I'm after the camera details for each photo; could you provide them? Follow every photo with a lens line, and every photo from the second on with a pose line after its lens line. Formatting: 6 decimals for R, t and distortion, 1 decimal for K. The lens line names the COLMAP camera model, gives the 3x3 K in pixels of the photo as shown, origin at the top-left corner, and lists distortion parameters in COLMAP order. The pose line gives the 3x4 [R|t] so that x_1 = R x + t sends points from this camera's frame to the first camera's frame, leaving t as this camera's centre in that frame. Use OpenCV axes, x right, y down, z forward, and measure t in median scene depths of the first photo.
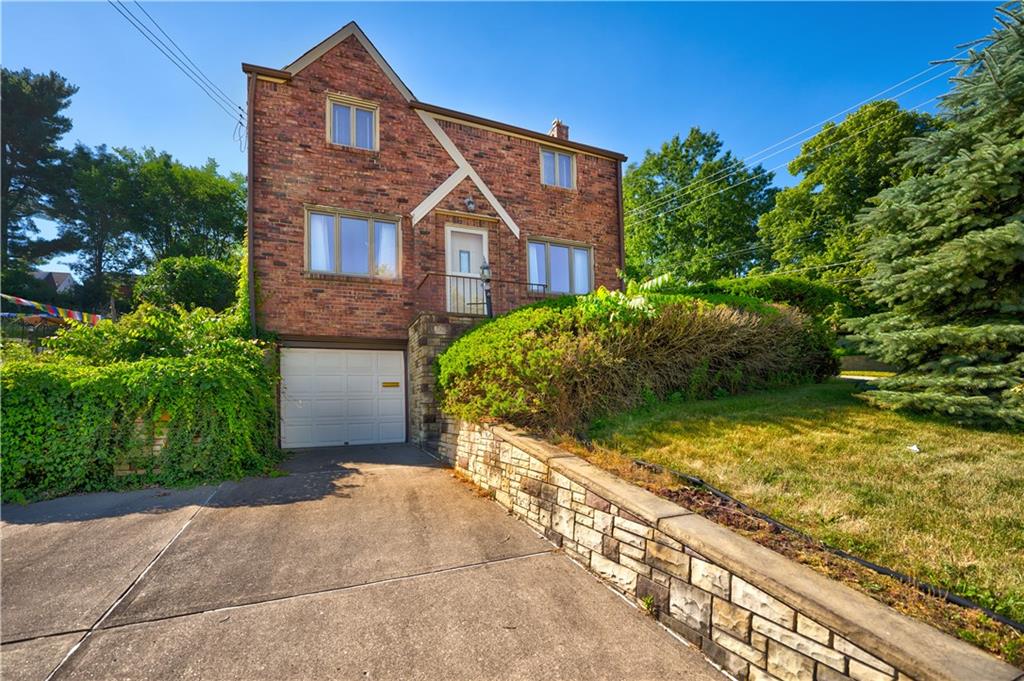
lens RADIAL K [[419.1, 0, 495.5], [0, 419.1, 384.2], [0, 0, 1]] dist [-0.013870, 0.000478]
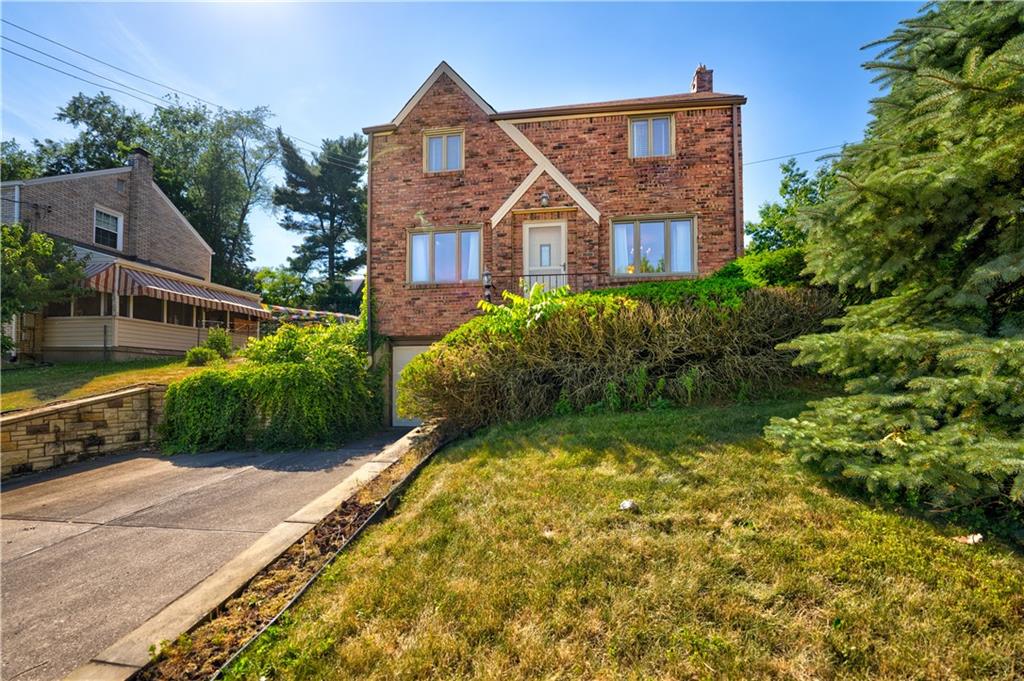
lens RADIAL K [[419.1, 0, 491.9], [0, 419.1, 366.5], [0, 0, 1]] dist [-0.013870, 0.000478]
pose [[0.871524, -0.002136, -0.490349, 0.337190], [0.009837, 0.999865, 0.013129, -0.036714], [0.490255, -0.016266, 0.871427, 0.039566]]
